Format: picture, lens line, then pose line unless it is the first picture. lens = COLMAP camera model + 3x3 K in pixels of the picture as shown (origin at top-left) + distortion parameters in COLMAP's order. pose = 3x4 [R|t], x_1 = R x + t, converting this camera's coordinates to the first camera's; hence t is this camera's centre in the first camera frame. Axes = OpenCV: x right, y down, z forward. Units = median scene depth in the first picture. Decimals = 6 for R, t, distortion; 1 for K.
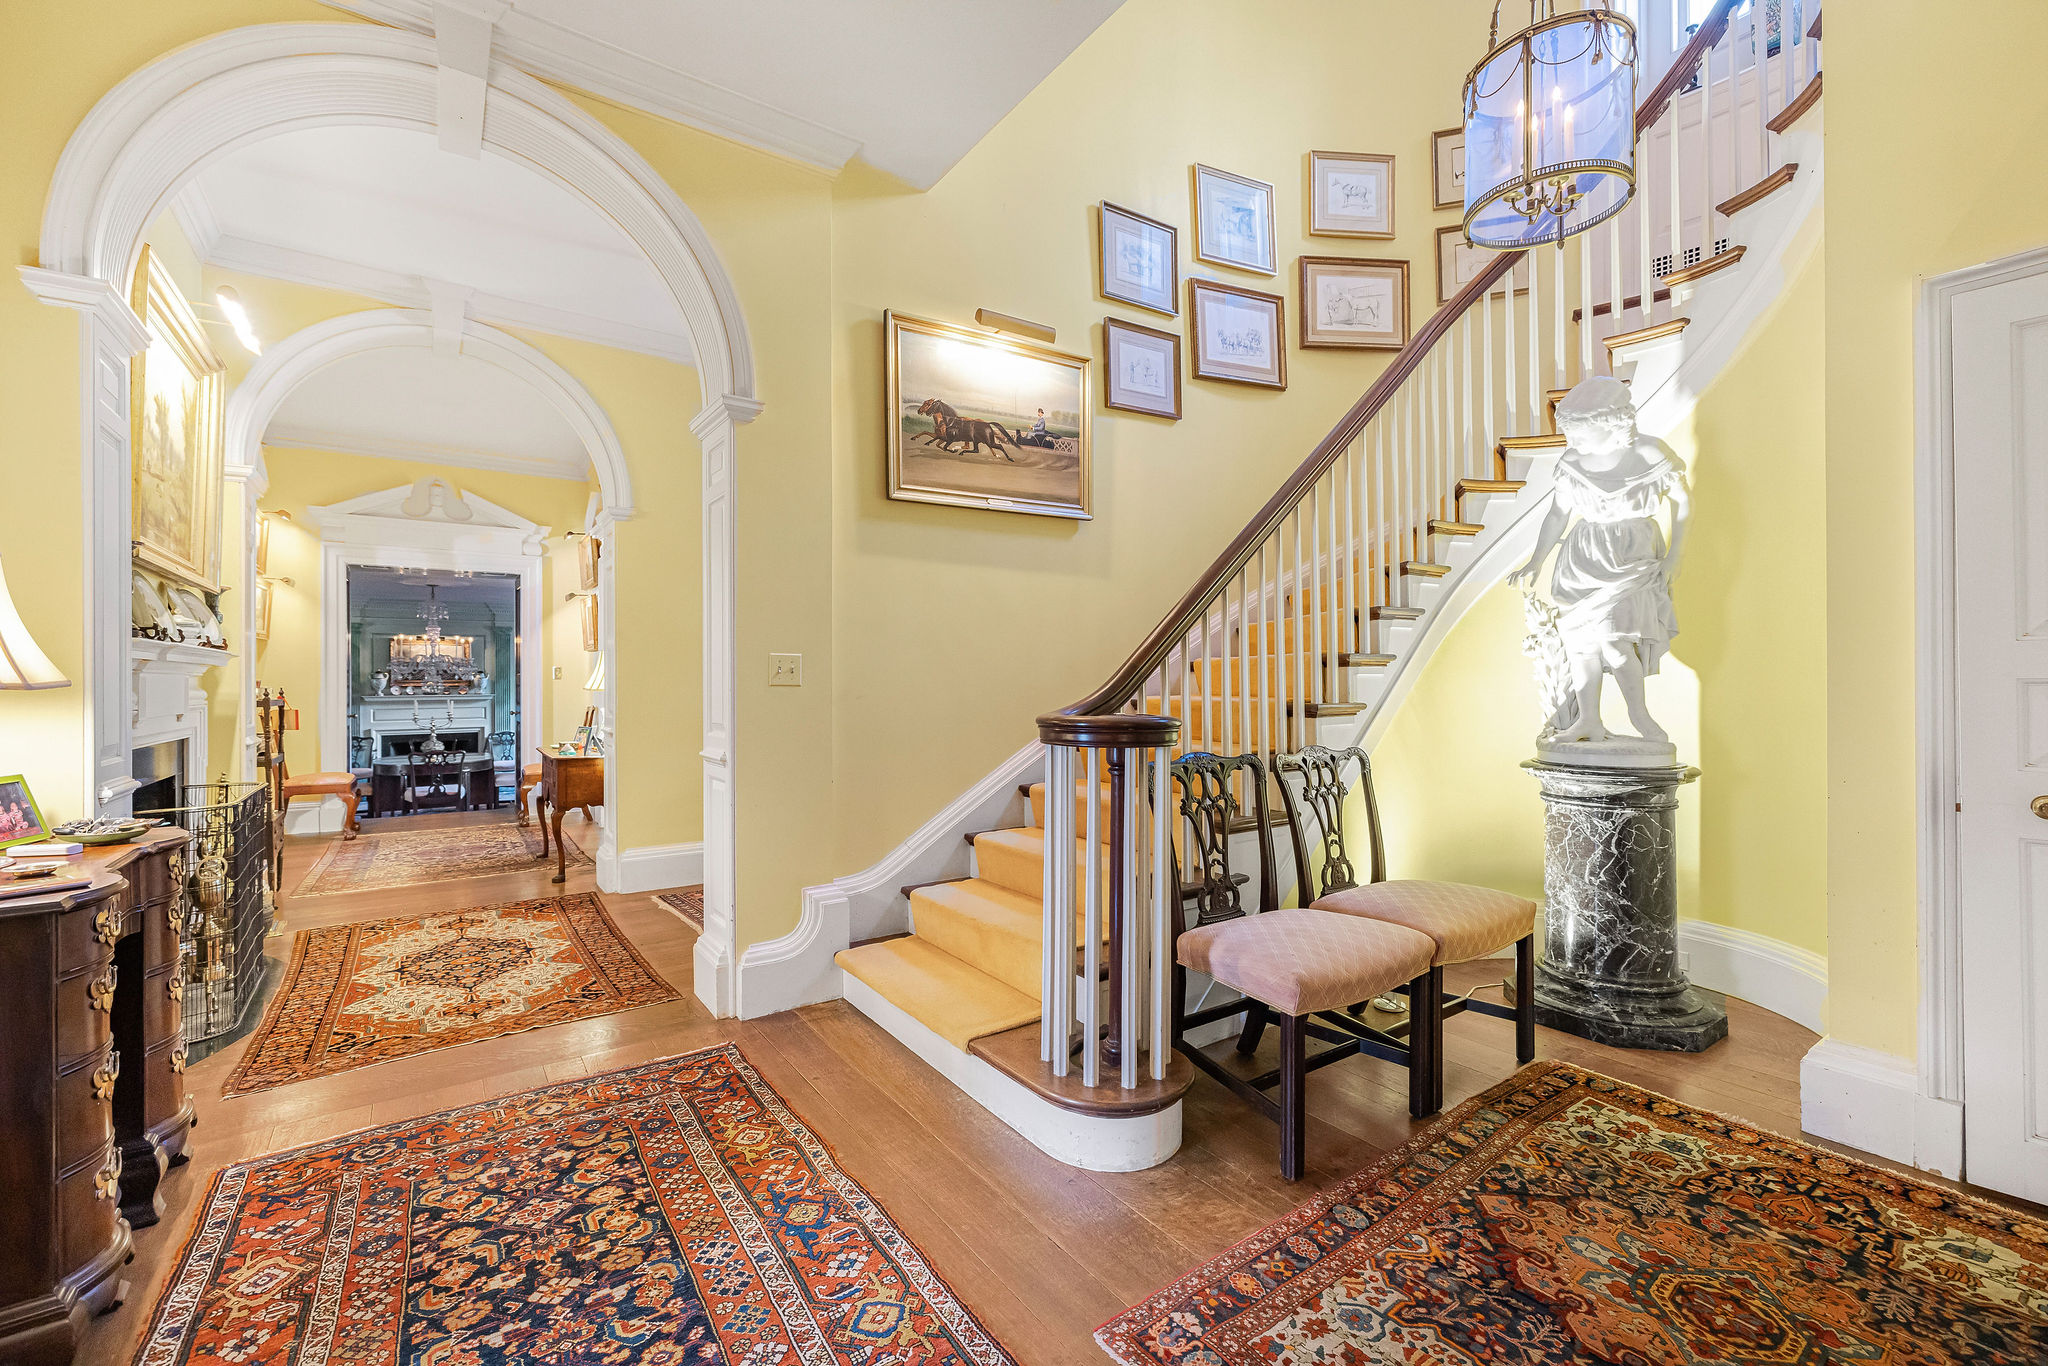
lens RADIAL K [[849.2, 0, 1026.5], [0, 849.2, 678.6], [0, 0, 1]] dist [0.002006, 0.000053]
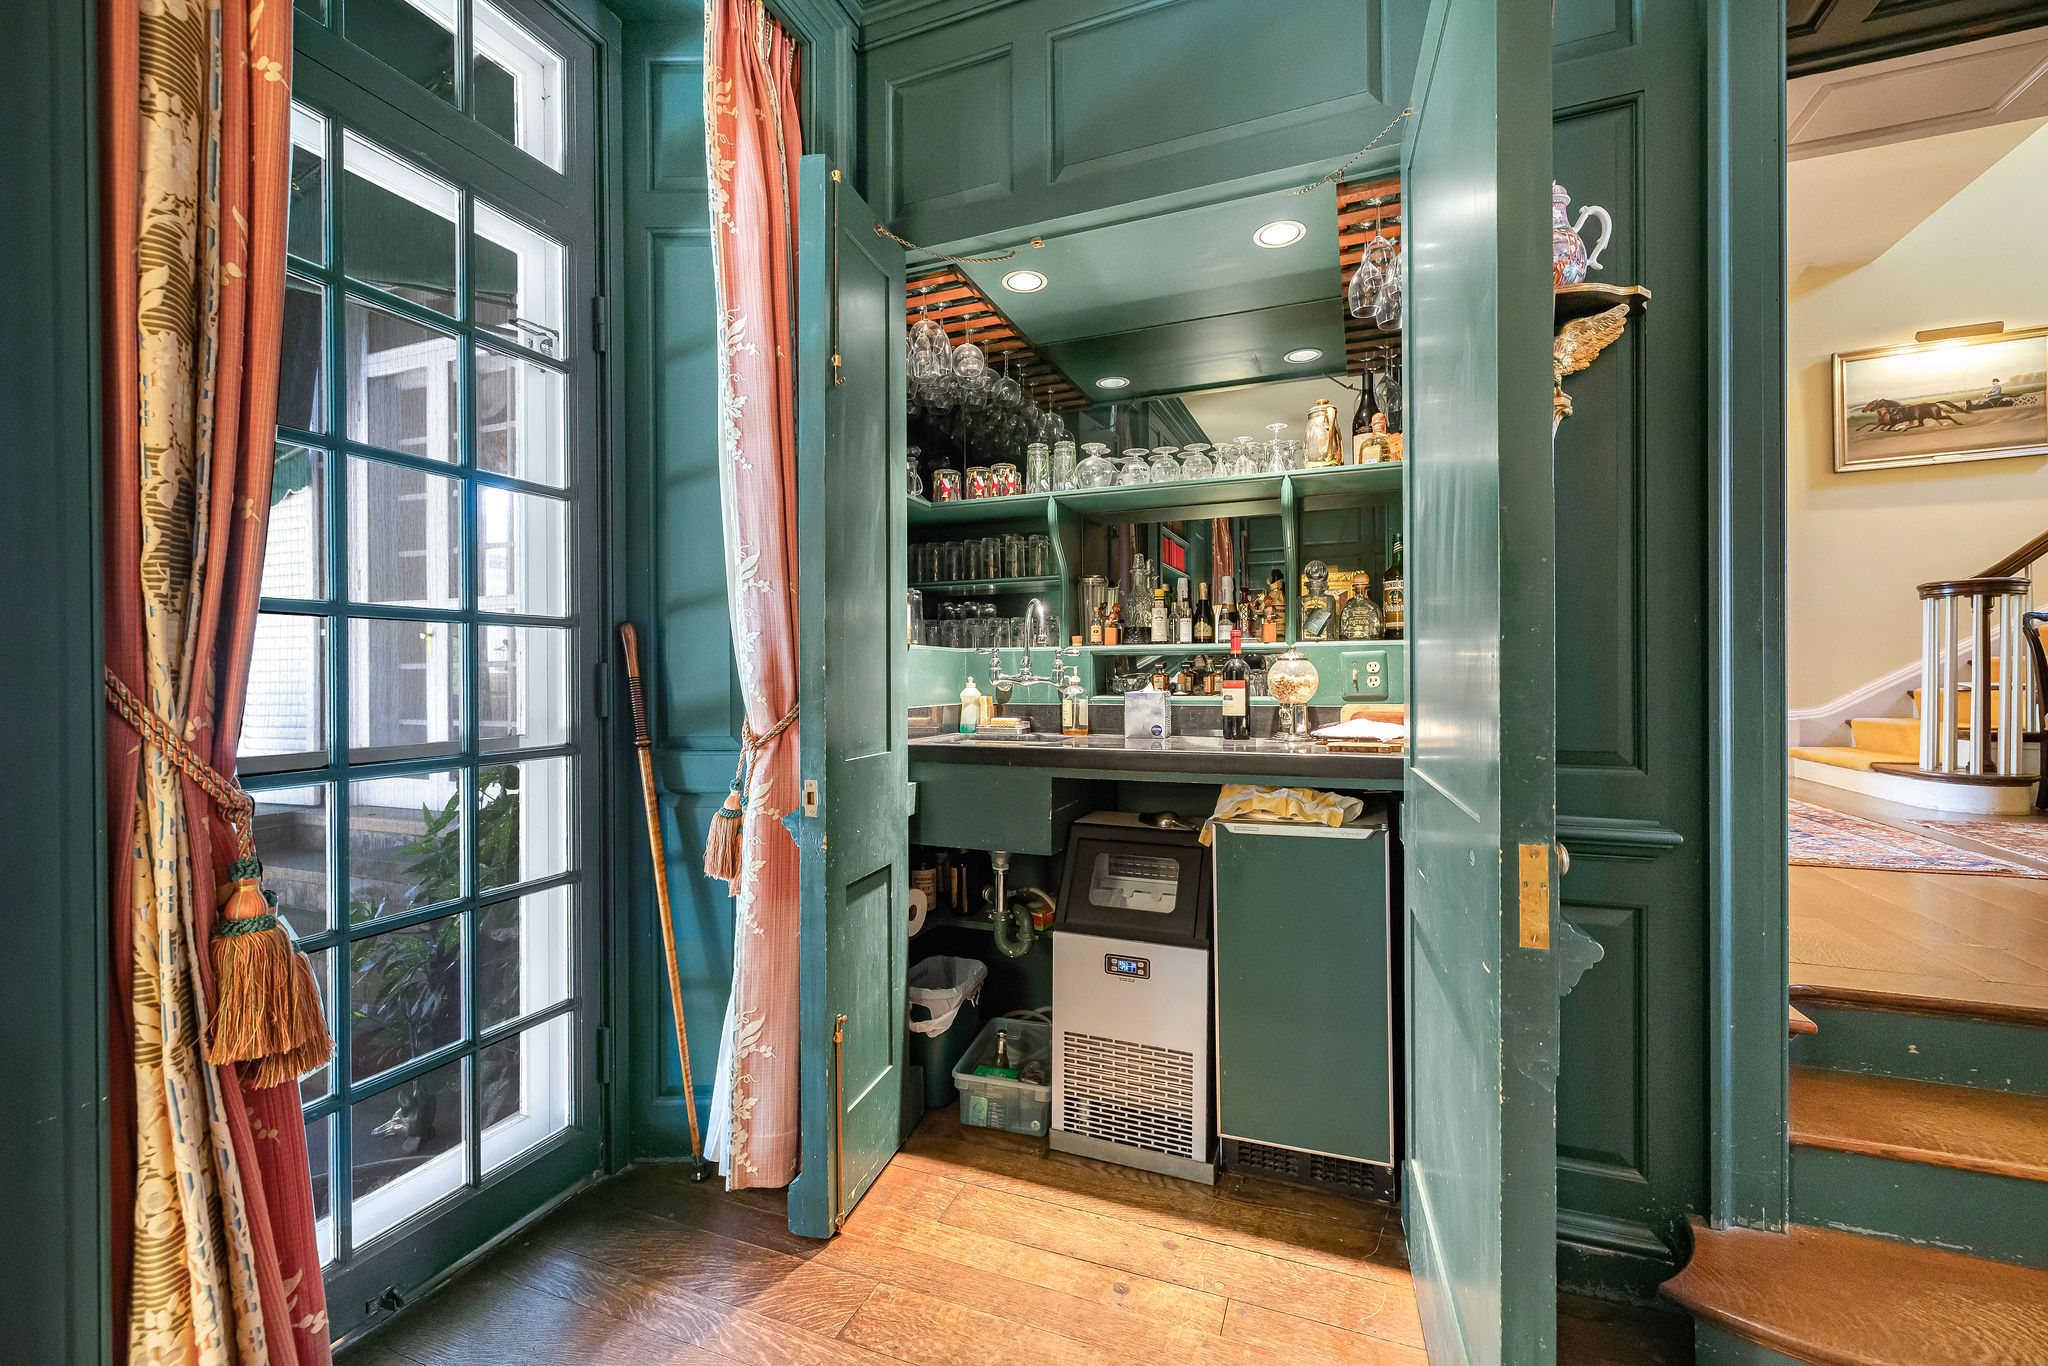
lens RADIAL K [[849.2, 0, 1020.5], [0, 849.2, 684.7], [0, 0, 1]] dist [0.002006, 0.000053]
pose [[0.537197, 0.008623, -0.843413, 0.348005], [-0.000461, 0.999951, 0.009929, 0.161470], [0.843457, -0.004945, 0.537175, -1.086951]]
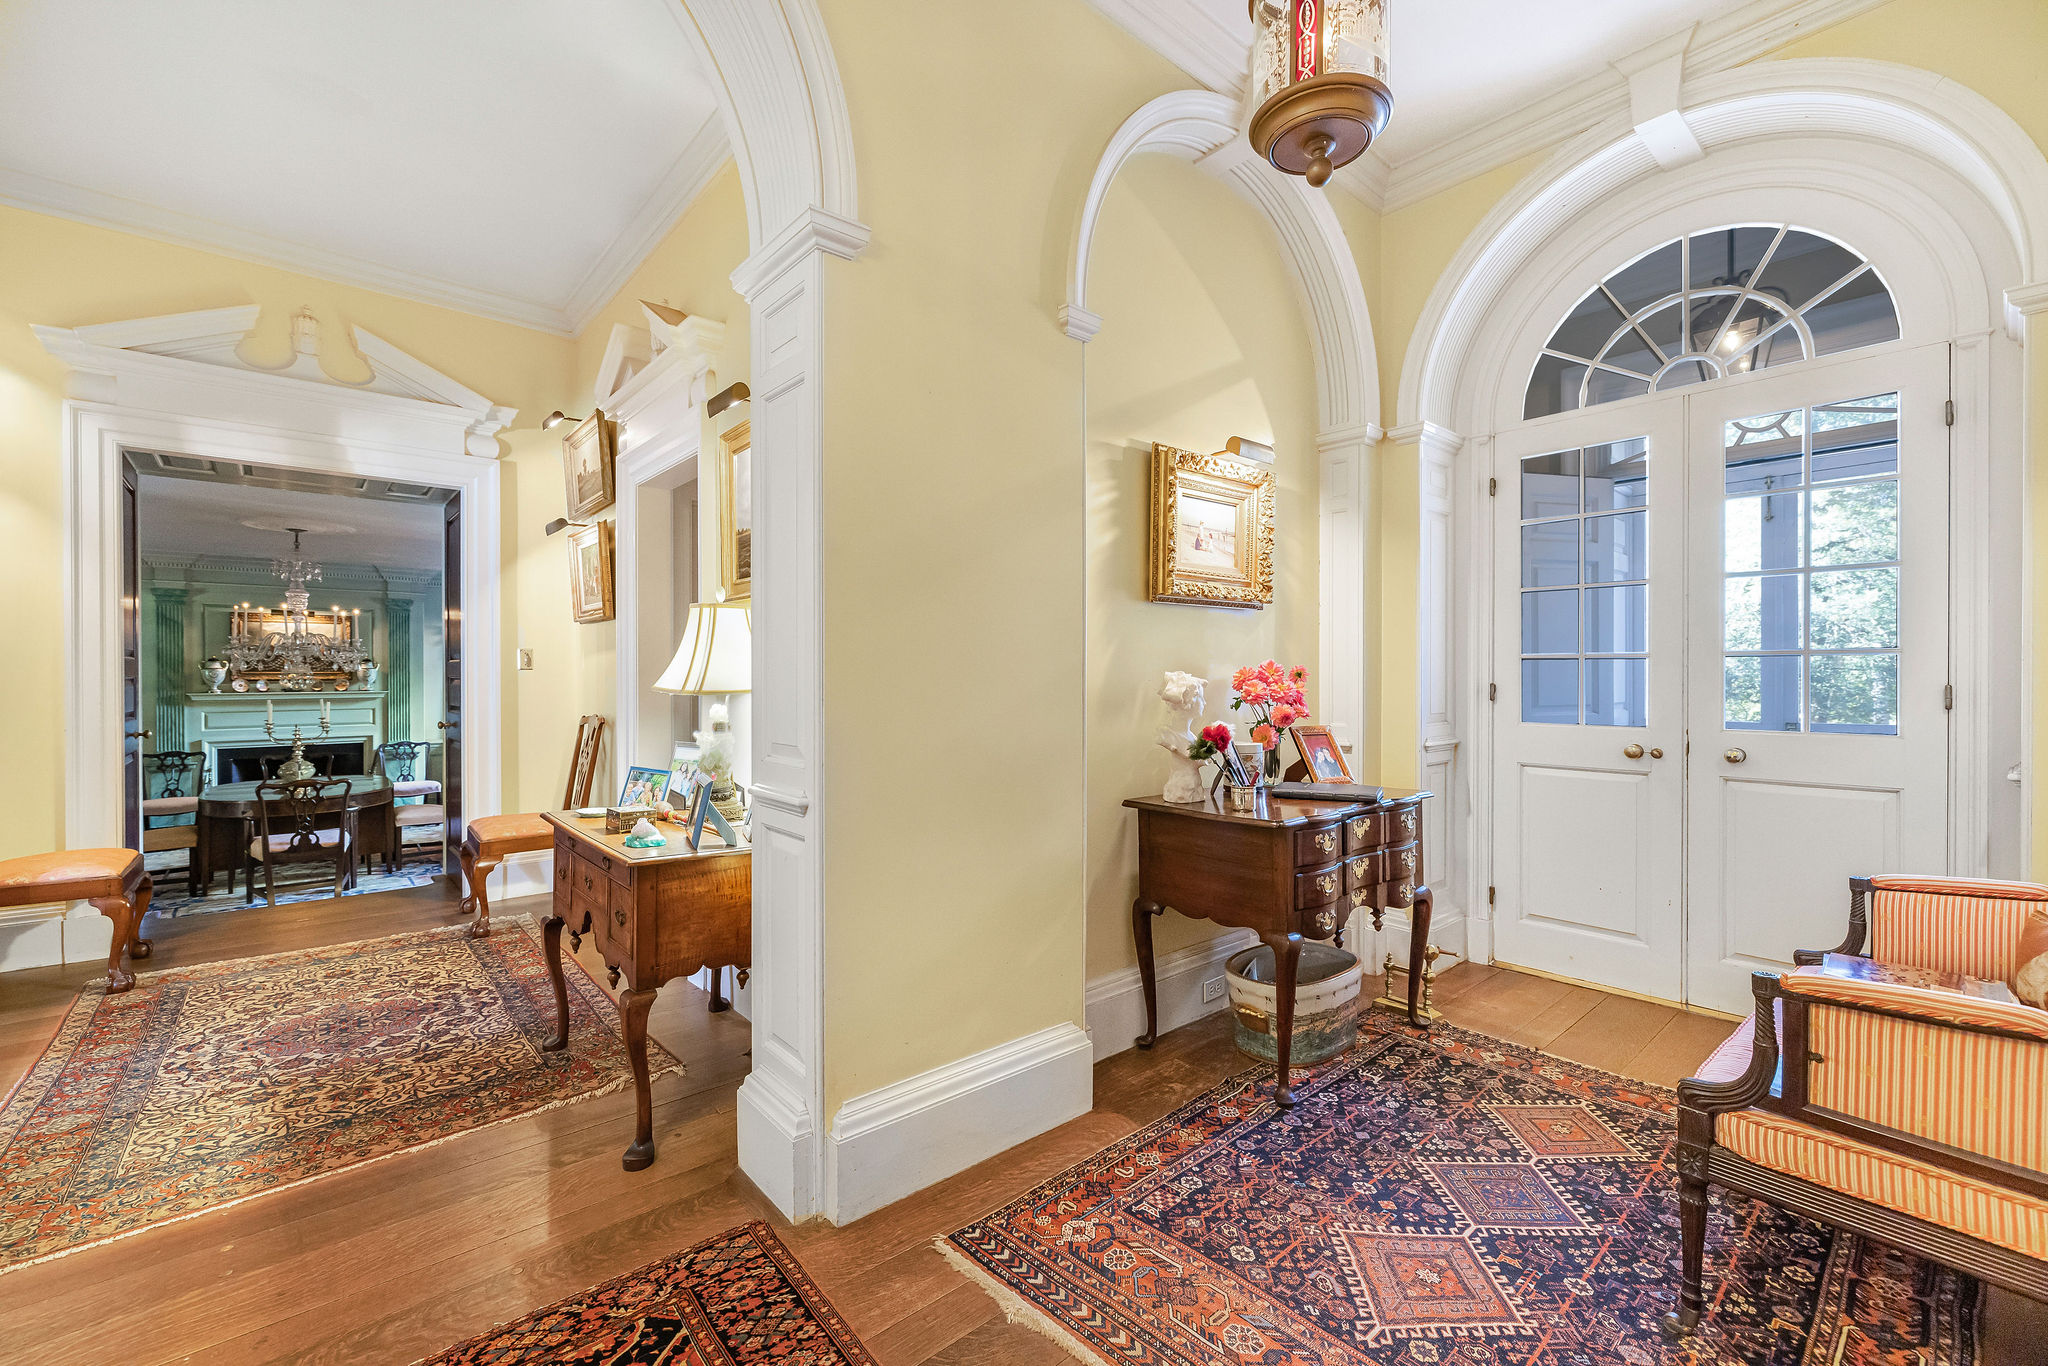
lens RADIAL K [[849.2, 0, 1019.0], [0, 849.2, 685.9], [0, 0, 1]] dist [0.002006, 0.000053]
pose [[0.995360, 0.007049, 0.095960, -0.207464], [-0.008074, 0.999914, 0.010298, 0.002323], [-0.095879, -0.011025, 0.995332, 0.293770]]
